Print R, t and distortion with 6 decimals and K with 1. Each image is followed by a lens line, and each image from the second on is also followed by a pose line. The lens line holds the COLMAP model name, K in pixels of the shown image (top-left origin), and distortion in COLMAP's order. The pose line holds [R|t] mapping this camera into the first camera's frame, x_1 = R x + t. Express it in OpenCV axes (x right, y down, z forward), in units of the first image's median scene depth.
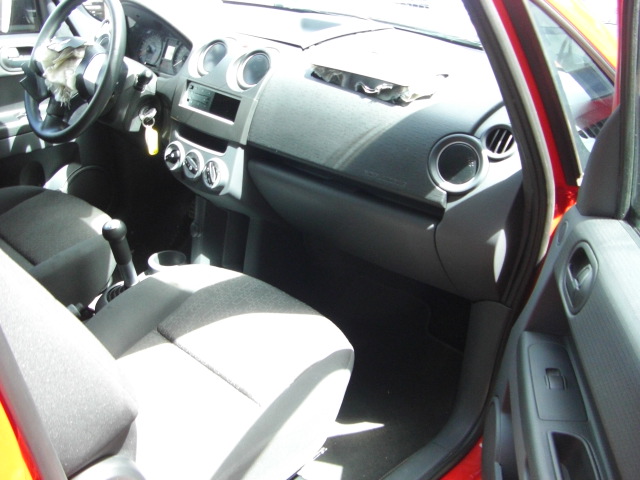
lens RADIAL K [[723.4, 0, 320.0], [0, 723.4, 240.0], [0, 0, 1]] dist [-0.136468, 0.040118]
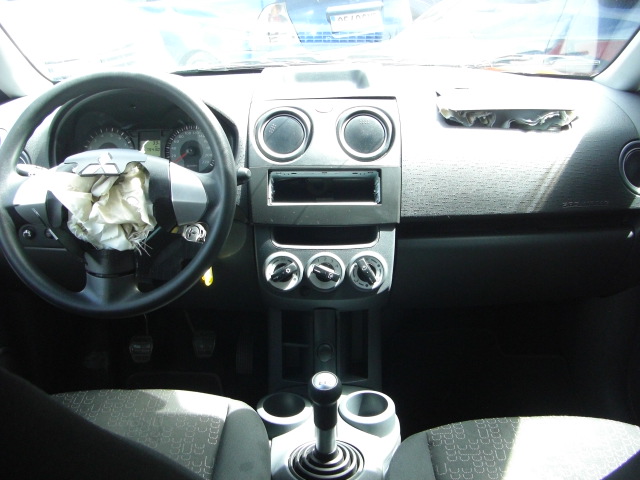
lens RADIAL K [[723.4, 0, 320.0], [0, 723.4, 240.0], [0, 0, 1]] dist [-0.136468, 0.040118]
pose [[0.709896, -0.307345, 0.633709, -0.695290], [0.341645, 0.937085, 0.071761, -0.204745], [-0.615895, 0.165561, 0.770236, 0.430651]]
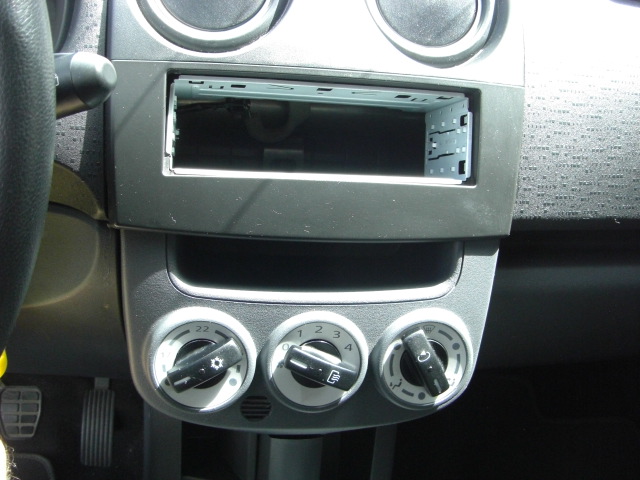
lens RADIAL K [[723.4, 0, 320.0], [0, 723.4, 240.0], [0, 0, 1]] dist [-0.136468, 0.040118]
pose [[0.588719, -0.348419, 0.729393, -0.386080], [0.279327, 0.934438, 0.220910, -0.223660], [-0.758542, 0.073685, 0.647445, 0.861234]]
